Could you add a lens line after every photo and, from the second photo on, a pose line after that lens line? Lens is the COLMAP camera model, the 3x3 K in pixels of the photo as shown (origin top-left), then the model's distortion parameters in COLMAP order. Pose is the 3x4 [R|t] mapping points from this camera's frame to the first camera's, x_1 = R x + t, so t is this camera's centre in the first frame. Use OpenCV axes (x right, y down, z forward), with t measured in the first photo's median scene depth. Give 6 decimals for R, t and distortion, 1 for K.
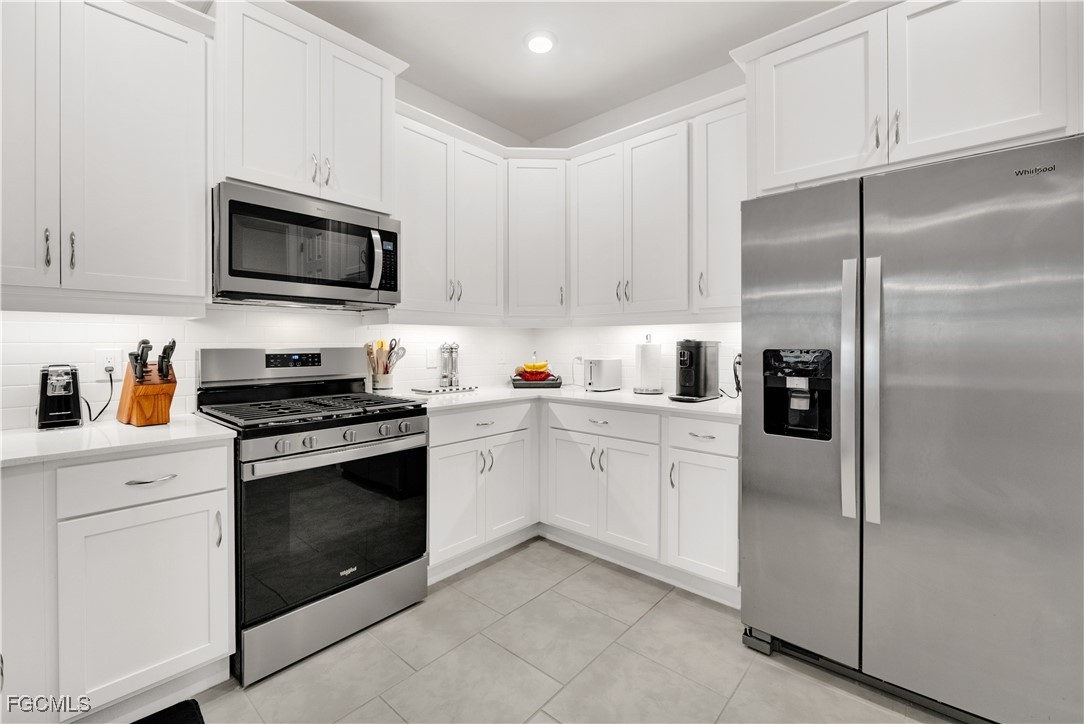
lens RADIAL K [[459.4, 0, 539.0], [0, 459.4, 348.0], [0, 0, 1]] dist [-0.002566, -0.000477]
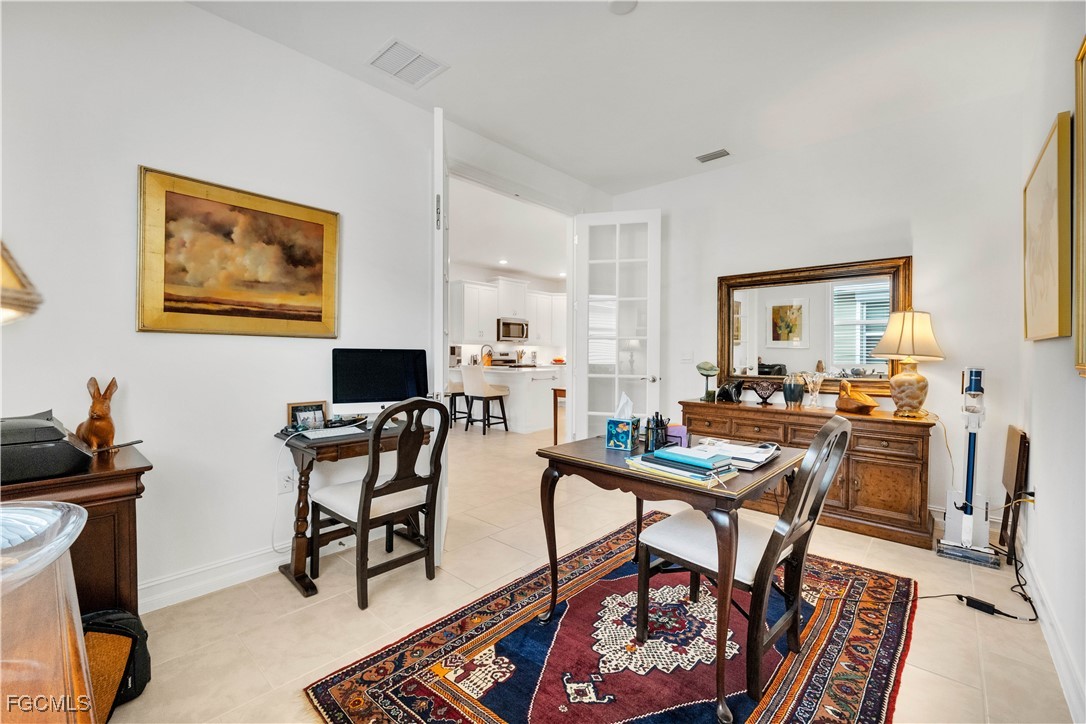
lens RADIAL K [[452.2, 0, 541.0], [0, 452.2, 371.2], [0, 0, 1]] dist [-0.001487, -0.000320]
pose [[0.999919, 0.010185, -0.007581, -0.158264], [-0.009917, 0.999356, 0.034495, 0.033348], [0.007927, -0.034417, 0.999376, -3.140725]]
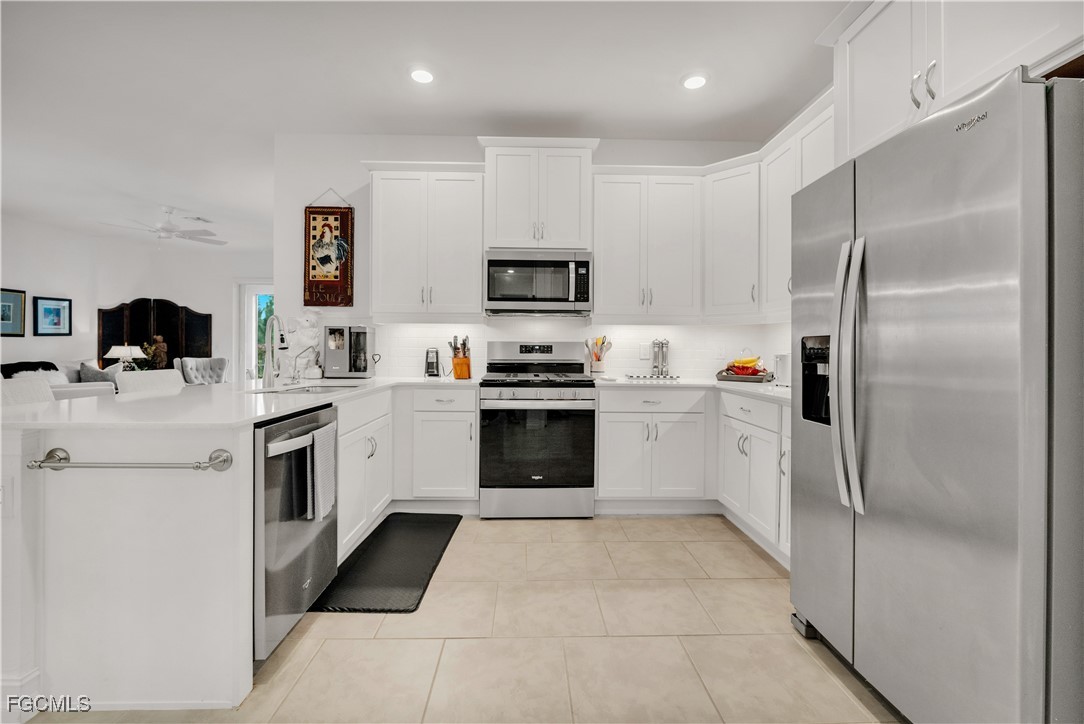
lens RADIAL K [[478.5, 0, 542.3], [0, 478.5, 351.2], [0, 0, 1]] dist [-0.001293, -0.000394]
pose [[0.683335, 0.007338, -0.730068, 0.693748], [-0.013057, 0.999912, -0.002171, 0.036479], [0.729988, 0.011016, 0.683371, -0.123903]]
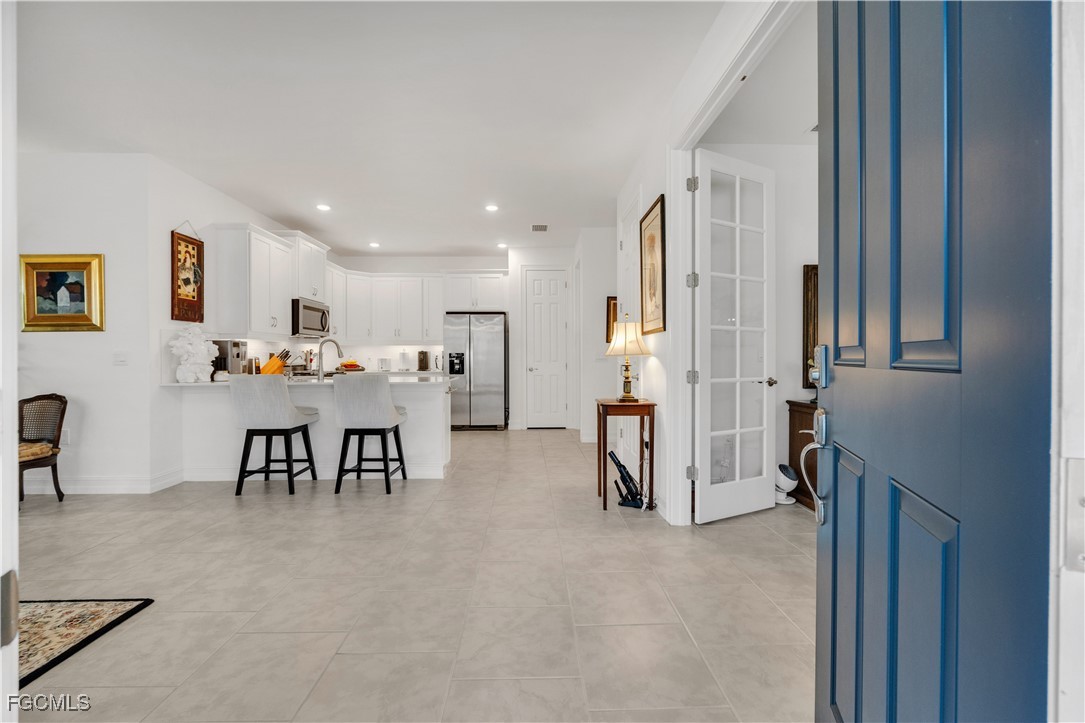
lens RADIAL K [[452.3, 0, 537.0], [0, 452.3, 358.6], [0, 0, 1]] dist [-0.002364, -0.000286]
pose [[0.732725, -0.003133, 0.680518, -1.256471], [0.006366, 0.999977, -0.002251, 0.049437], [-0.680495, 0.005982, 0.732728, -1.850845]]
